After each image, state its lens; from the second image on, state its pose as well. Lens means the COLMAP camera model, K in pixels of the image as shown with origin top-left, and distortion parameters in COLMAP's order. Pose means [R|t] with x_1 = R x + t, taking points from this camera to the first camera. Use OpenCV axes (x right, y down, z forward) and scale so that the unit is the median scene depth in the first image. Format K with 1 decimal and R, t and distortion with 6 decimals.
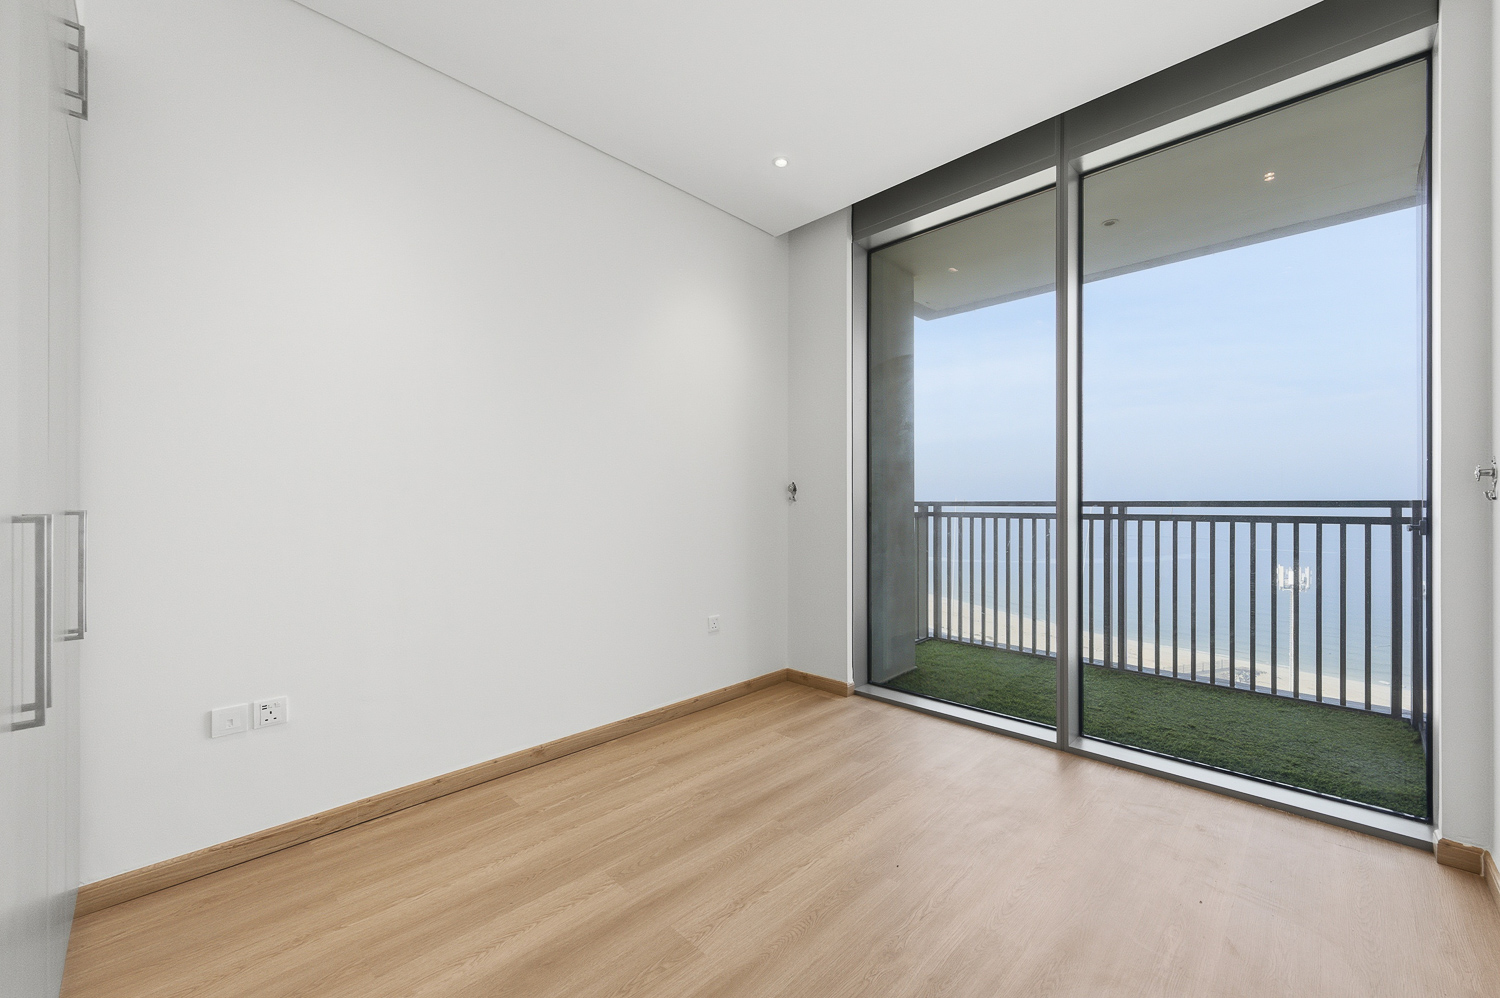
lens RADIAL K [[586.1, 0, 750.1], [0, 586.1, 500.2], [0, 0, 1]] dist [0.002106, -0.000530]
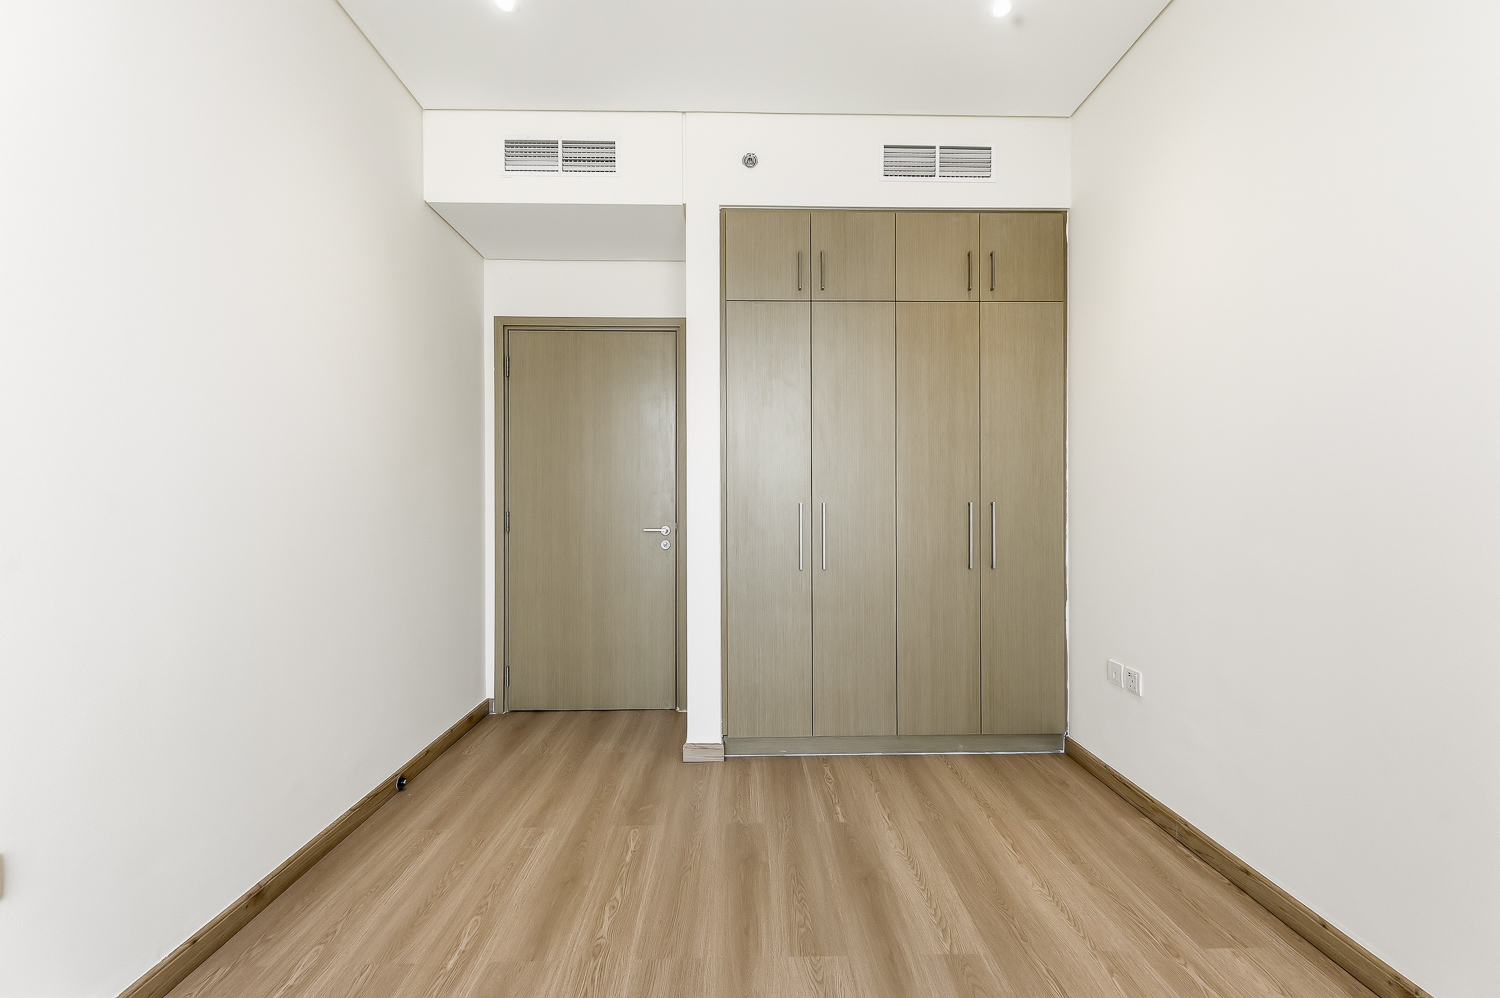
lens RADIAL K [[586.1, 0, 750.1], [0, 586.1, 500.2], [0, 0, 1]] dist [0.002106, -0.000530]
pose [[-0.697812, 0.004090, -0.716269, 0.537899], [0.005926, 0.999982, -0.000064, 0.005534], [0.716256, -0.004289, -0.697824, 1.314597]]
